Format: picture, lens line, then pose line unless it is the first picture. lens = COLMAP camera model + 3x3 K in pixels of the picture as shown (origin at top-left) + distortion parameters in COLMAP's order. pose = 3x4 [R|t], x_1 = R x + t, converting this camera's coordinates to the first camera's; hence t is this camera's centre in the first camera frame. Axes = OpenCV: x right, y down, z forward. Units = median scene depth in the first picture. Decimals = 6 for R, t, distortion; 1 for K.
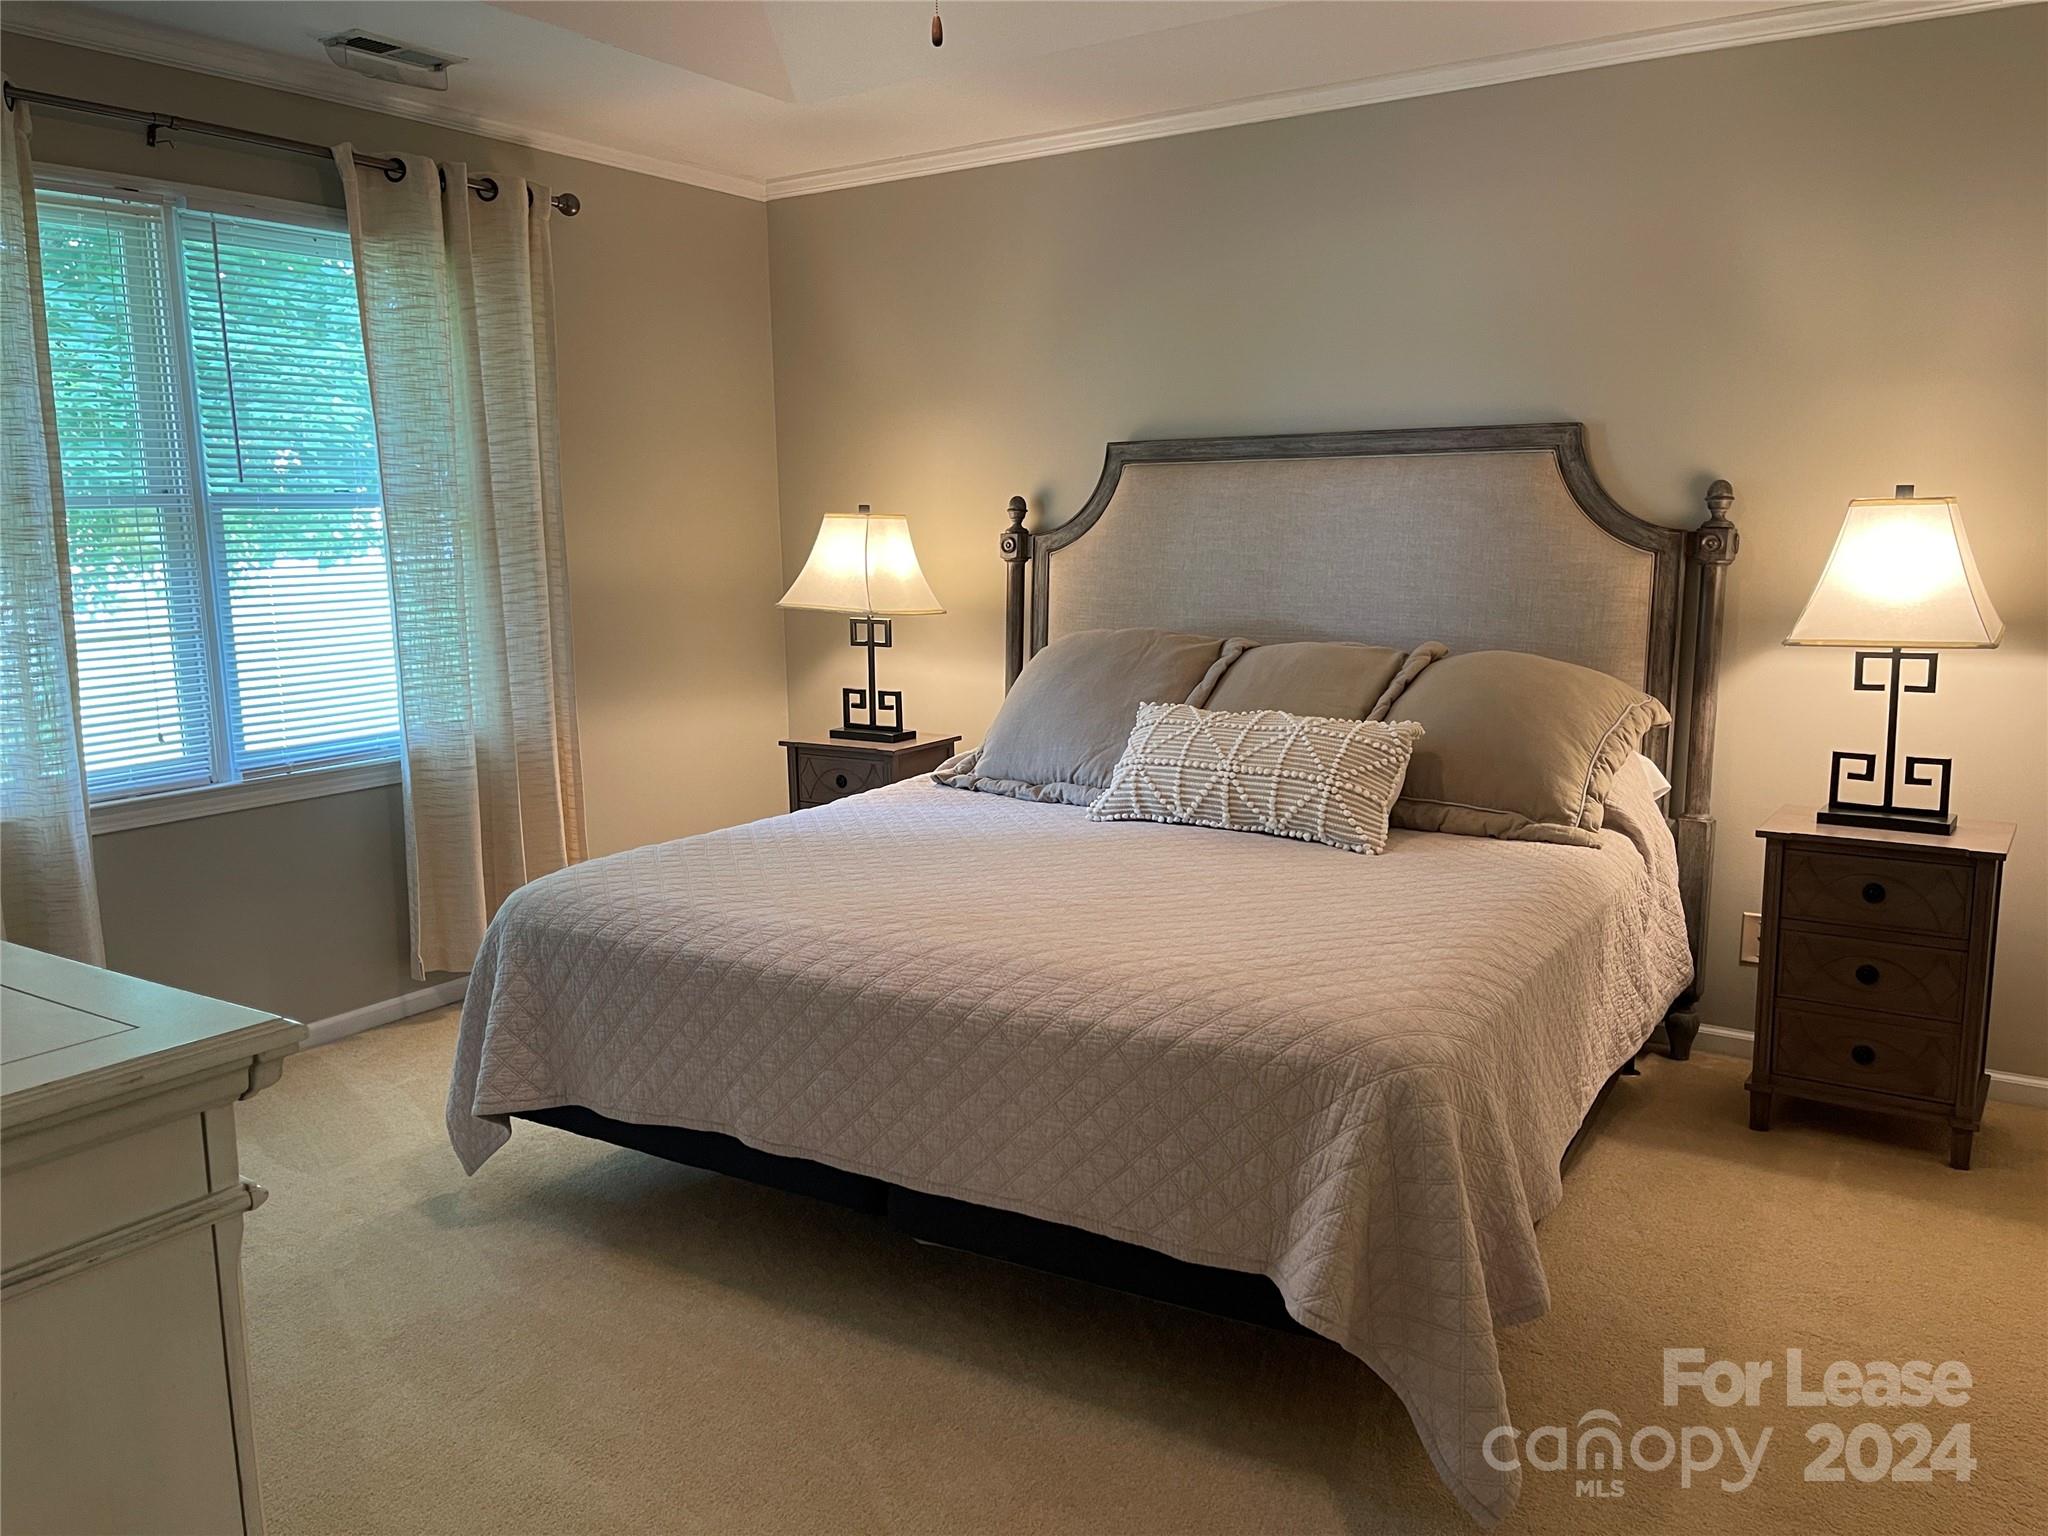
lens RADIAL K [[1526.2, 0, 1028.6], [0, 1526.2, 762.4], [0, 0, 1]] dist [0.066502, -0.094133]
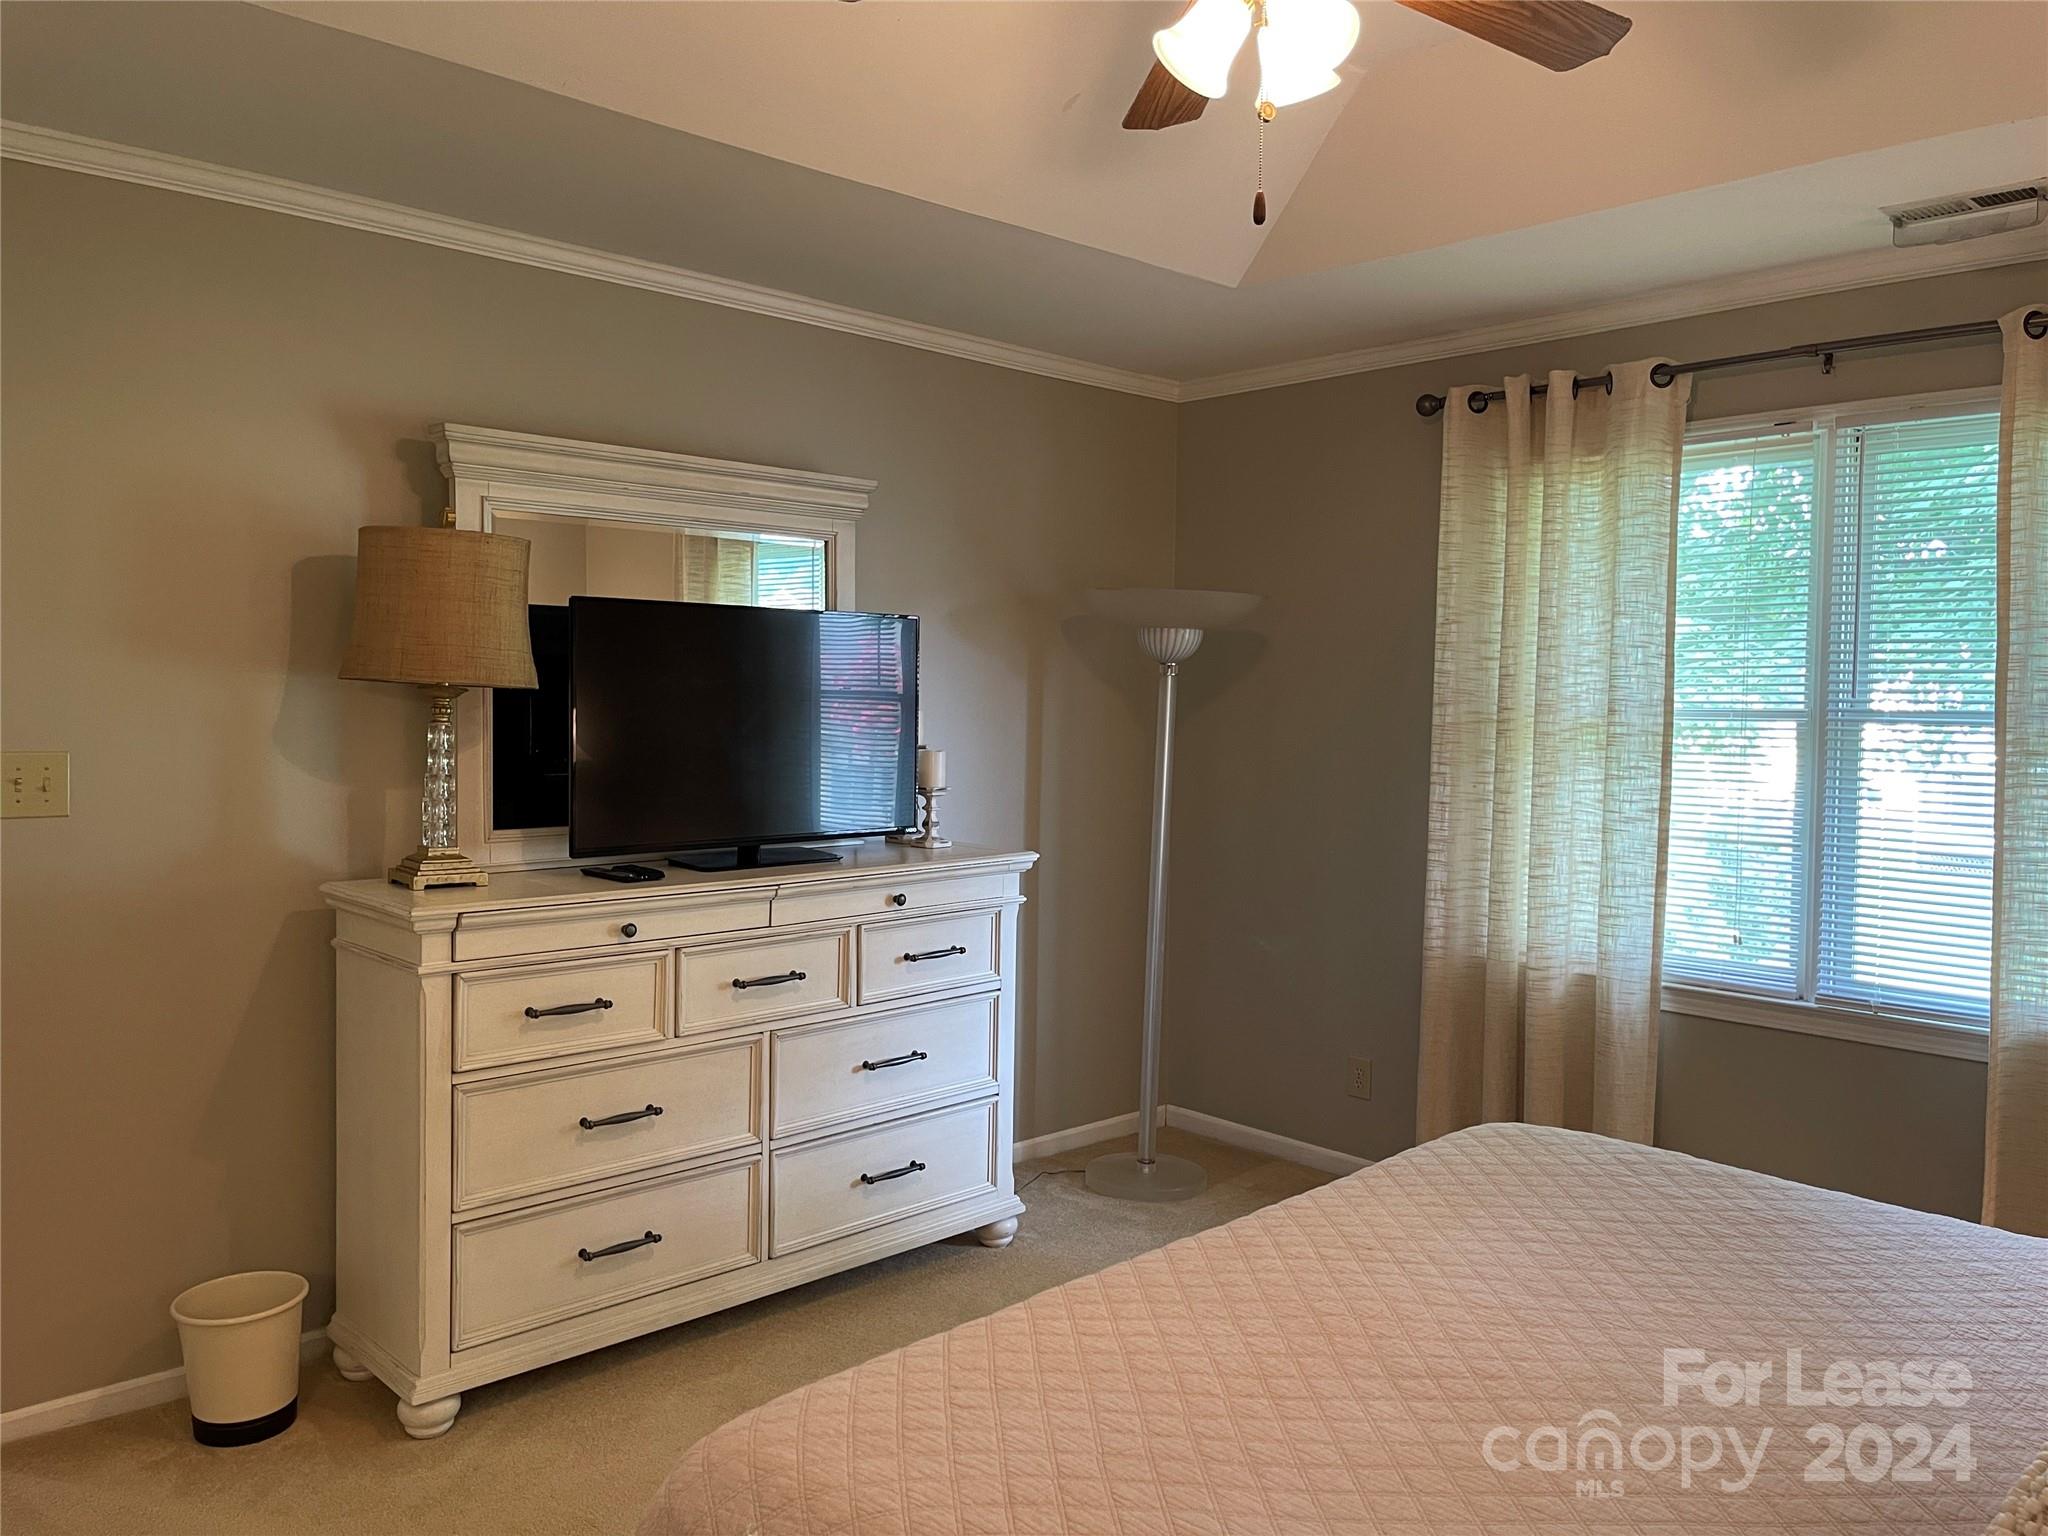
lens RADIAL K [[1526.2, 0, 1028.6], [0, 1526.2, 762.4], [0, 0, 1]] dist [0.066502, -0.094133]
pose [[-0.208993, 0.055554, -0.976338, 0.534599], [-0.169190, 0.981275, 0.092051, -0.145788], [0.963170, 0.184424, -0.195680, 0.710498]]
